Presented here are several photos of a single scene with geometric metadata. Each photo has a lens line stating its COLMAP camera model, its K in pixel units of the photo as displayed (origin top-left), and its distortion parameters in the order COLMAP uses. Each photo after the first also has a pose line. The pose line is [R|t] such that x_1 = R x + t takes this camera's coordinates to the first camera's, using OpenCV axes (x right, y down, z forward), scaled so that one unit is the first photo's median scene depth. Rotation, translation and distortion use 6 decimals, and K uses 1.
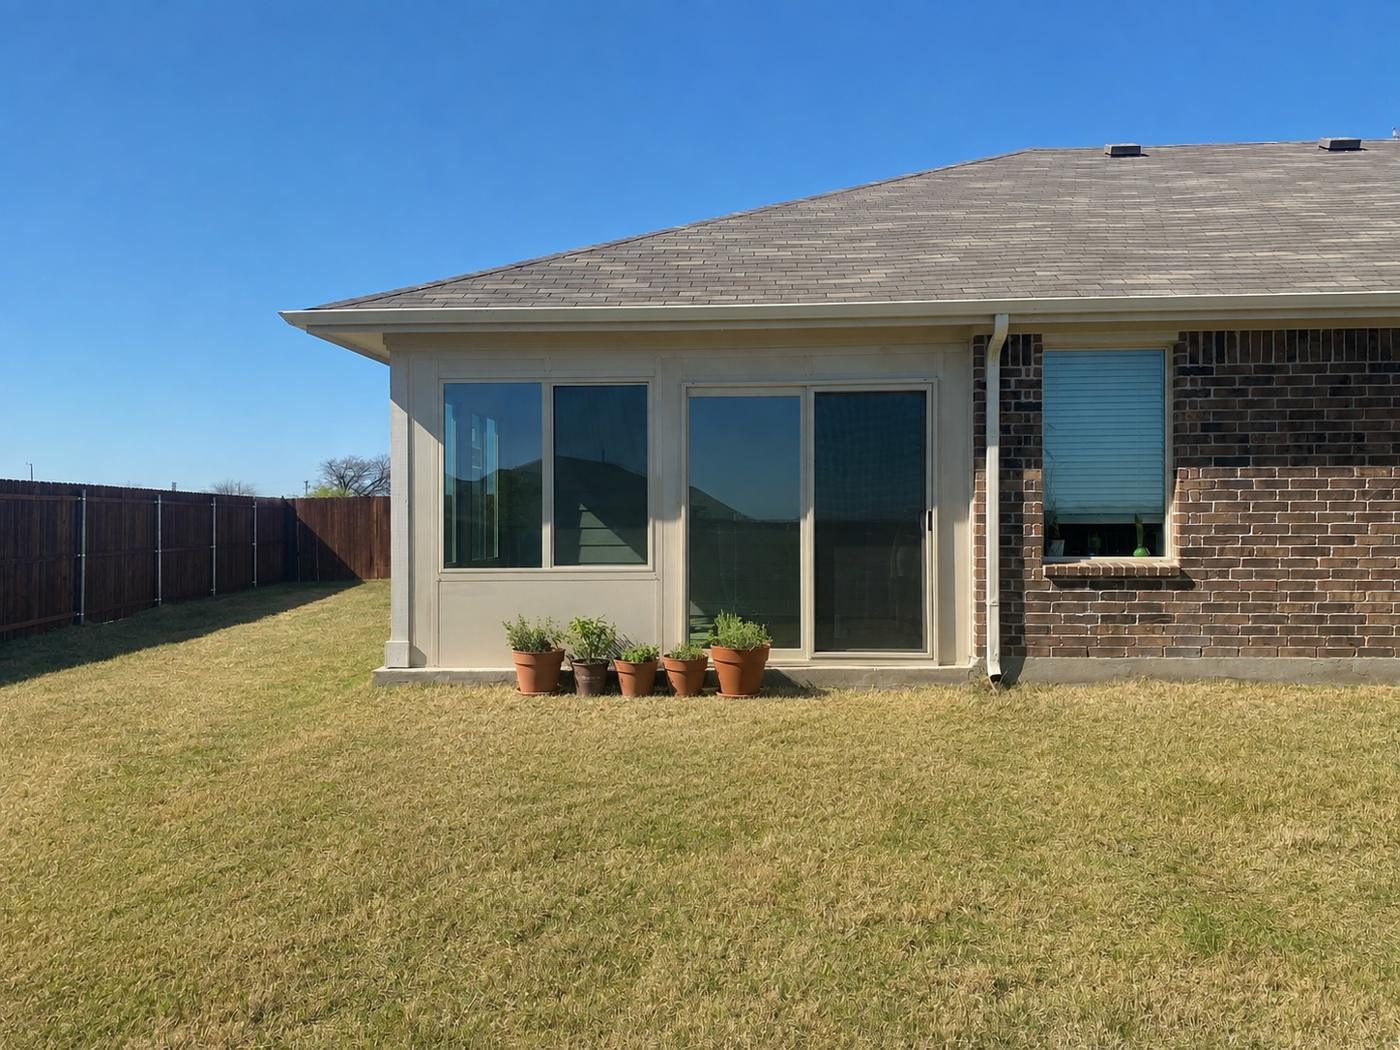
lens RADIAL K [[1080.5, 0, 697.7], [0, 1080.5, 506.8], [0, 0, 1]] dist [-0.005690, -0.002827]
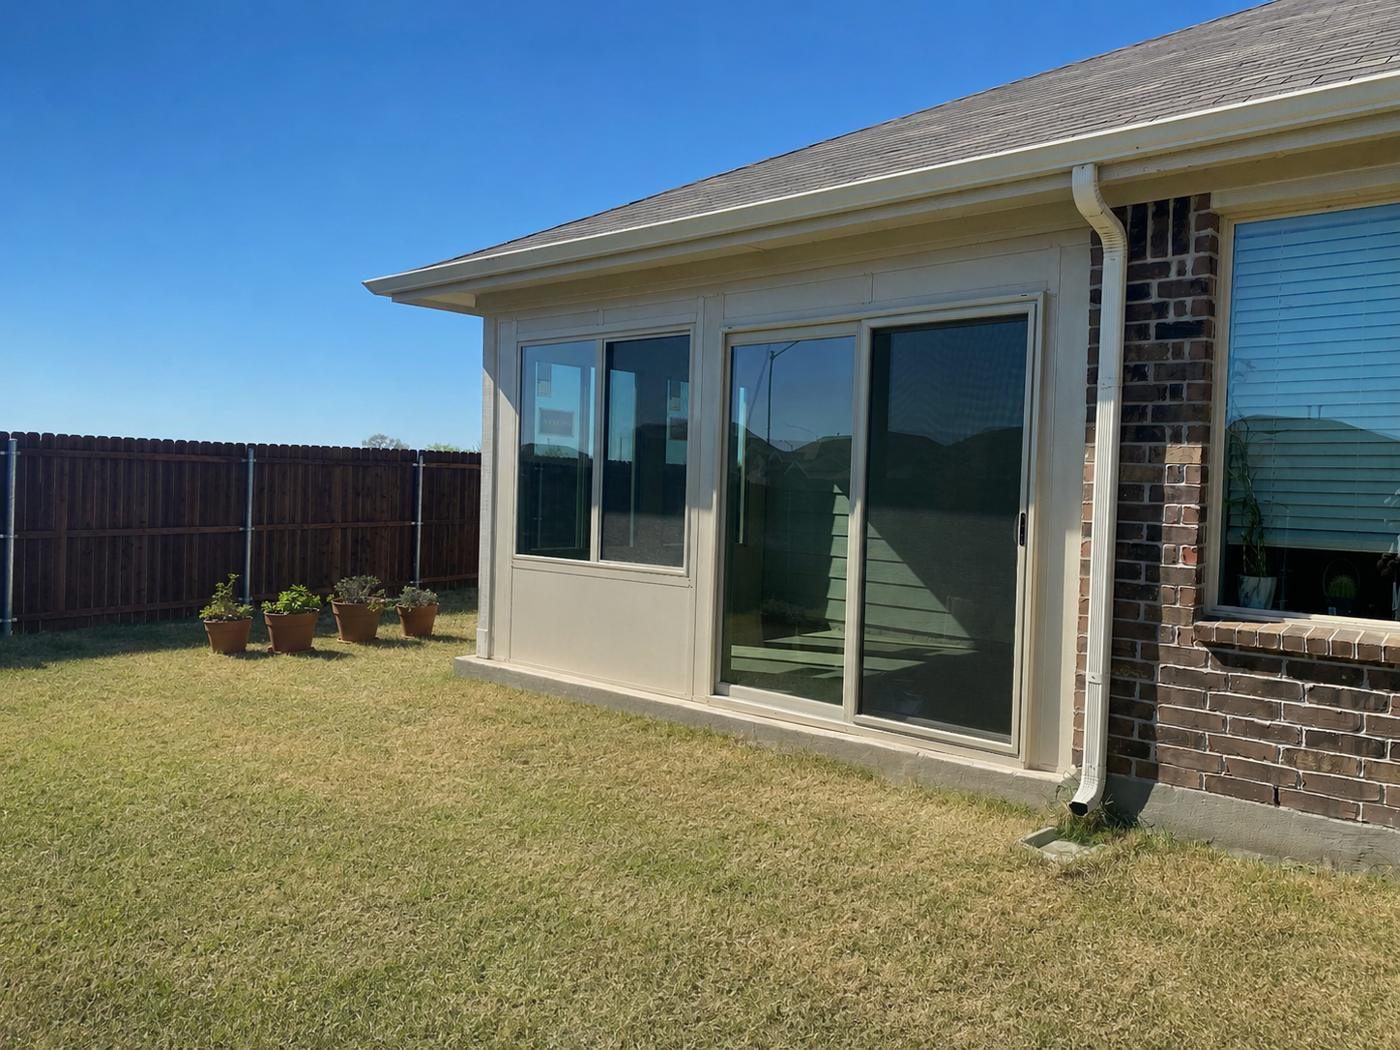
lens RADIAL K [[1080.5, 0, 697.7], [0, 1080.5, 506.8], [0, 0, 1]] dist [-0.005690, -0.002827]
pose [[0.781658, 0.038757, -0.622502, 0.458395], [-0.022718, 0.999174, 0.033682, -0.016059], [0.623293, -0.012185, 0.781893, 0.418501]]
